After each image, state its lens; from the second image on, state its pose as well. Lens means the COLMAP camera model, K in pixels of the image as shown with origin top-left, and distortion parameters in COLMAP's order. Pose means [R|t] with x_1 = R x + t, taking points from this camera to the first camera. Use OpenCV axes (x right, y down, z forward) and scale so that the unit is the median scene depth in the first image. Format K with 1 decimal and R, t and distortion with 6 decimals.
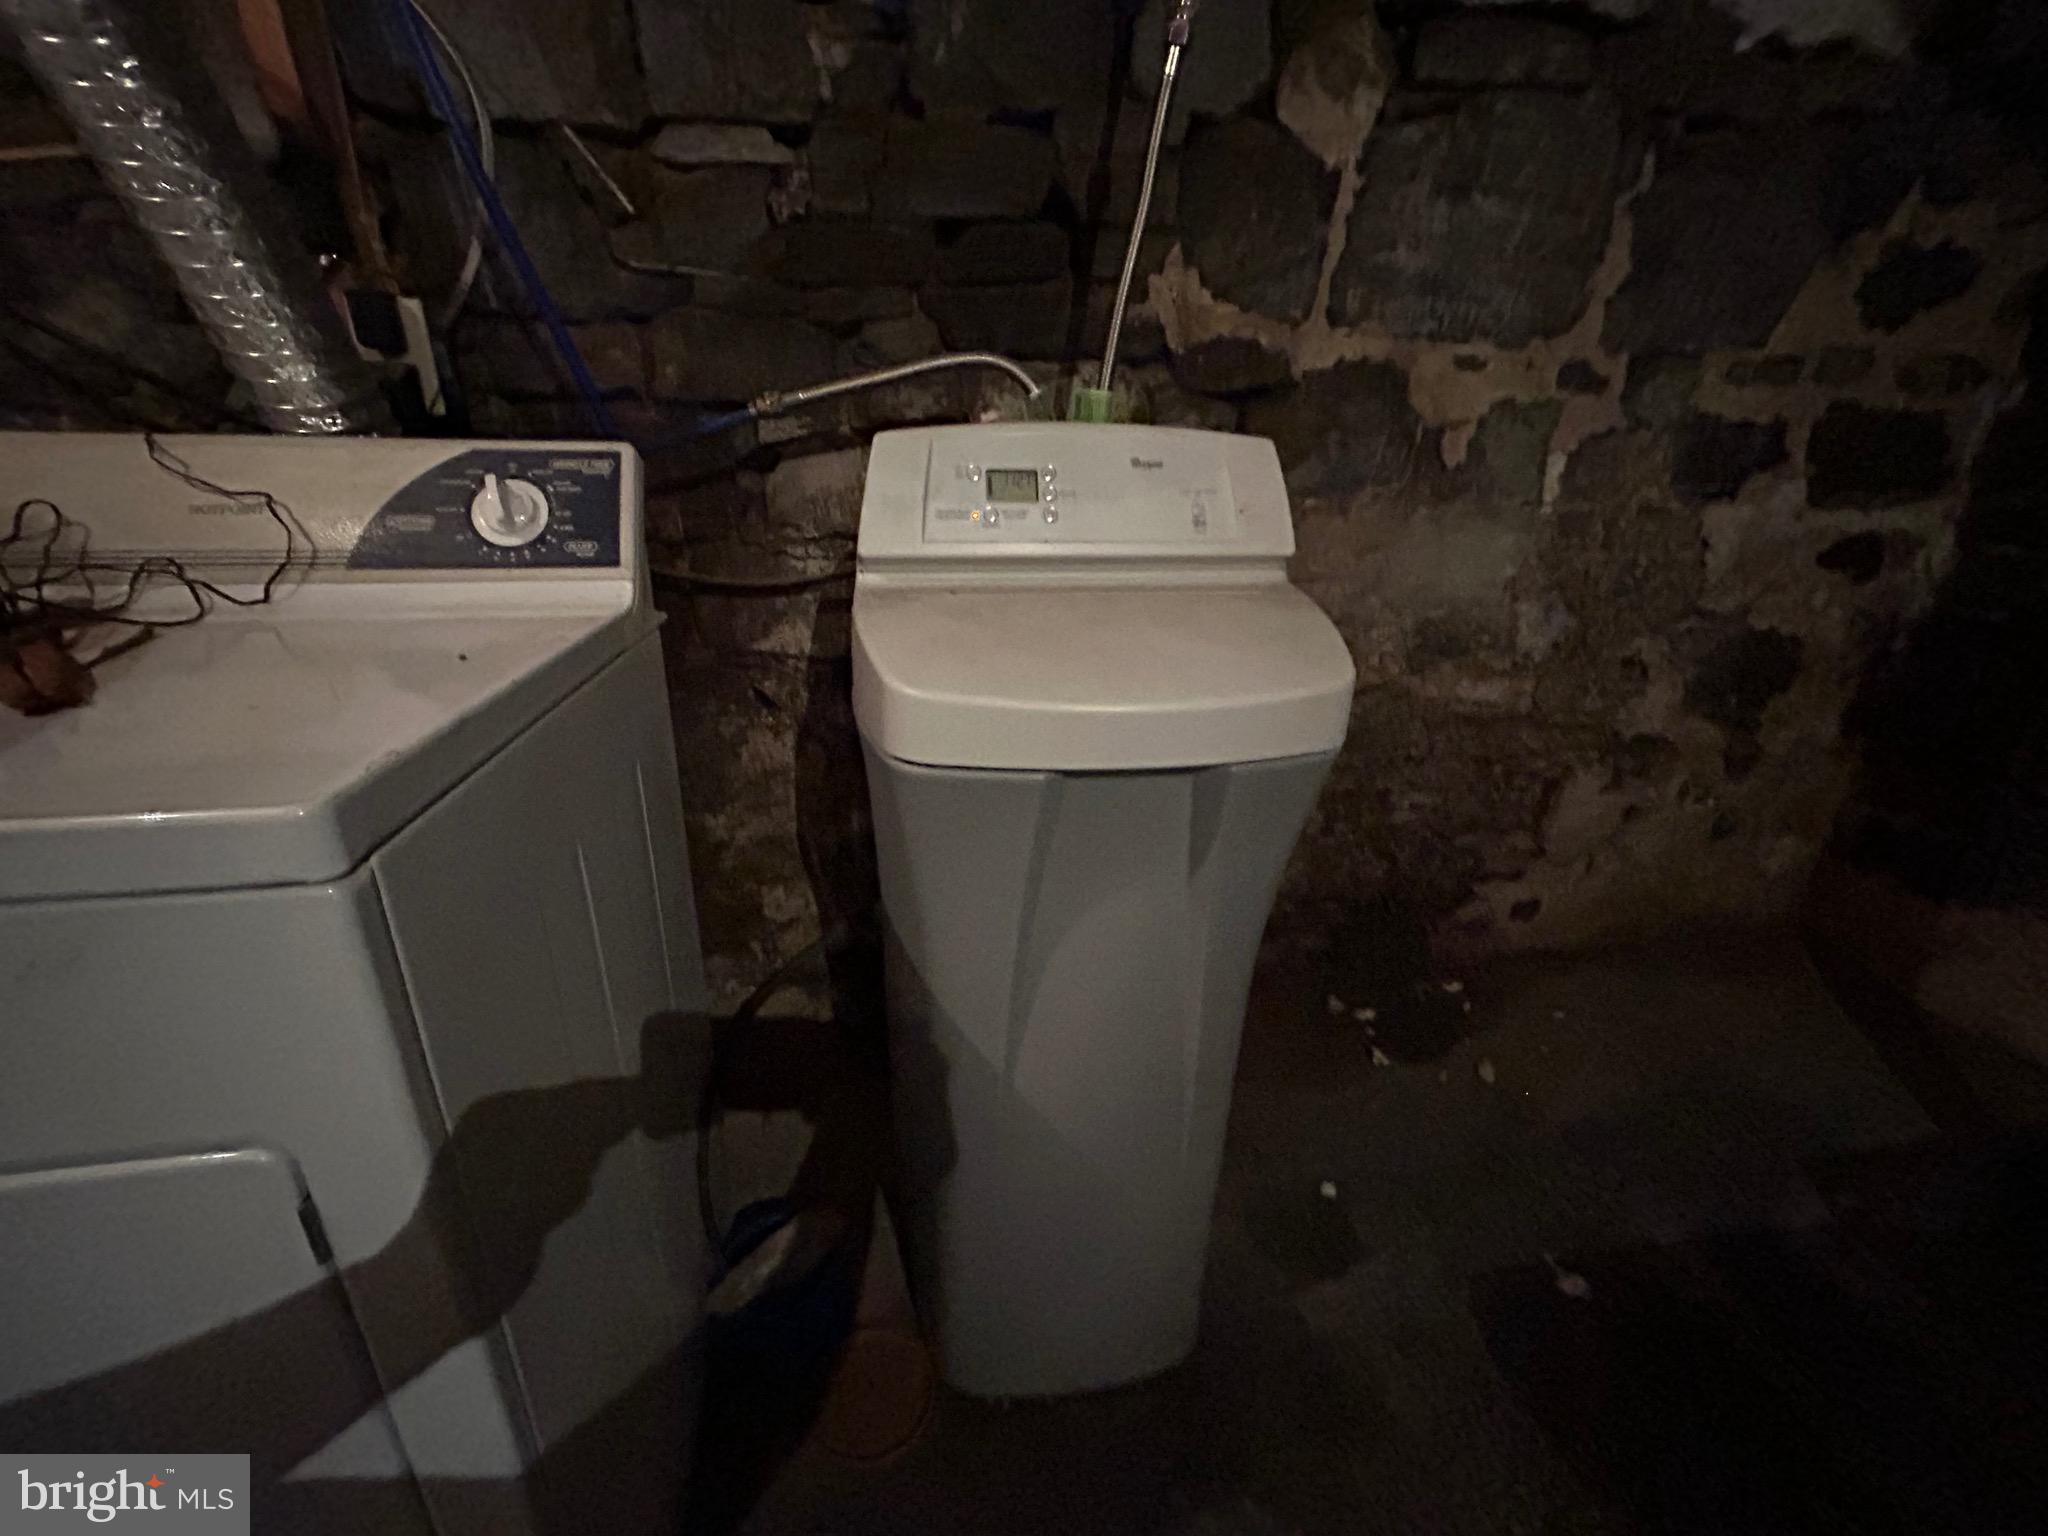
lens RADIAL K [[828.7, 0, 1019.2], [0, 828.7, 763.7], [0, 0, 1]] dist [-0.001434, 0.000653]
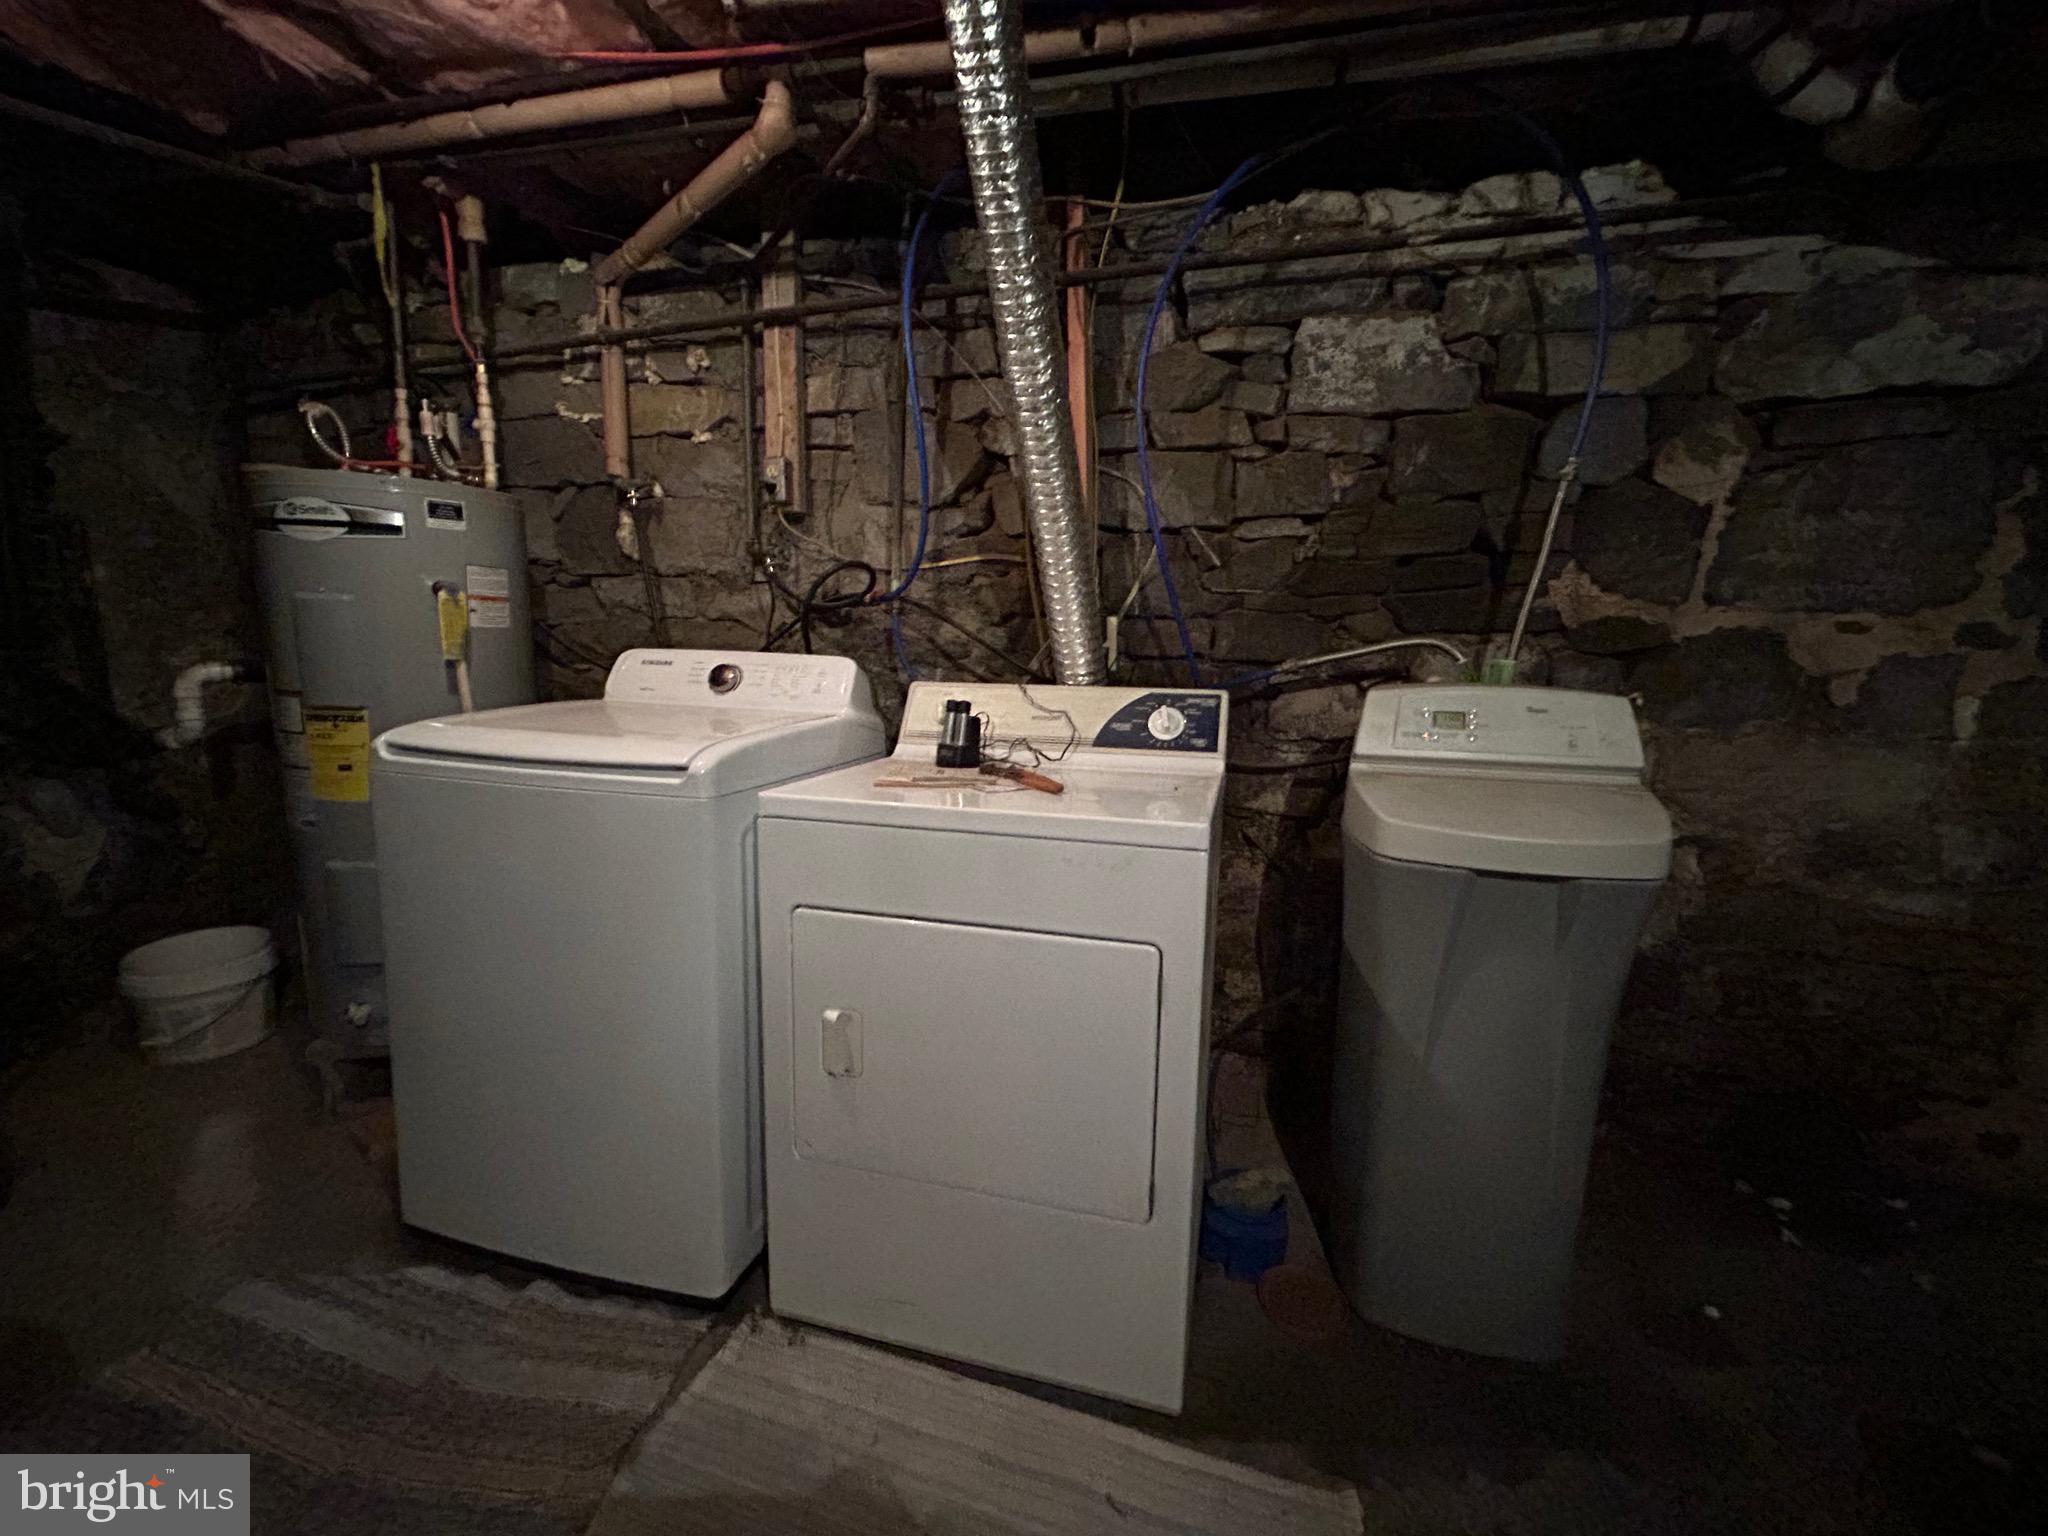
lens RADIAL K [[827.9, 0, 1022.6], [0, 827.9, 765.8], [0, 0, 1]] dist [-0.002140, 0.000447]
pose [[0.906322, 0.059376, -0.418396, -0.058334], [-0.150201, 0.970692, -0.187608, 0.150826], [0.394994, 0.232876, 0.888678, -0.600293]]
